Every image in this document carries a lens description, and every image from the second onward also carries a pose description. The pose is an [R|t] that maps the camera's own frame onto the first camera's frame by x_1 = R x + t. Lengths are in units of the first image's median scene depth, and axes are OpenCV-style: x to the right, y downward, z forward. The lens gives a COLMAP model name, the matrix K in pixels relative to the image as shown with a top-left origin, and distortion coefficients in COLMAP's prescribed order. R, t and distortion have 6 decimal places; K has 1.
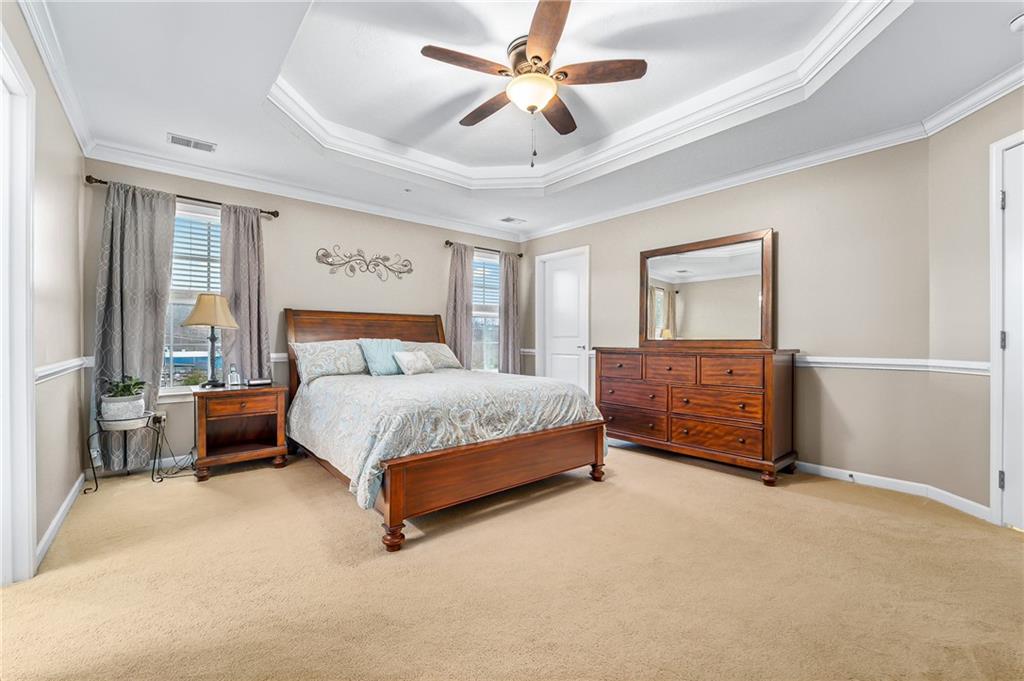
lens RADIAL K [[419.3, 0, 514.1], [0, 419.3, 337.9], [0, 0, 1]] dist [0.000568, 0.000052]
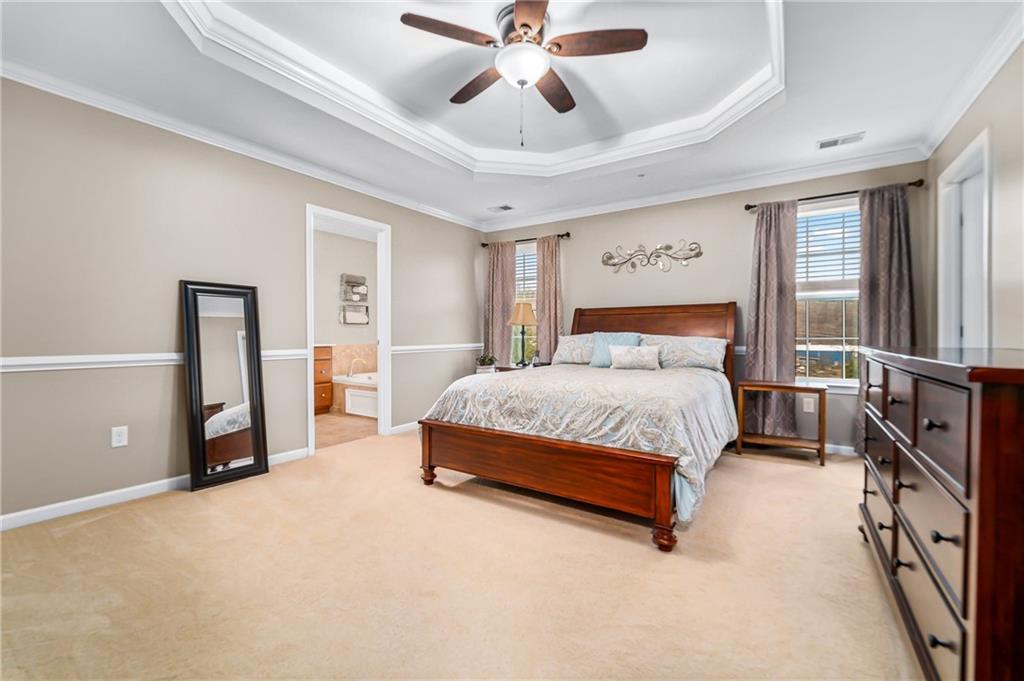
lens RADIAL K [[420.3, 0, 512.4], [0, 420.3, 333.8], [0, 0, 1]] dist [-0.008838, 0.000205]
pose [[0.277348, -0.001481, -0.960768, 0.784224], [0.004351, 0.999990, -0.000285, 0.006814], [0.960760, -0.004101, 0.277352, 0.621282]]
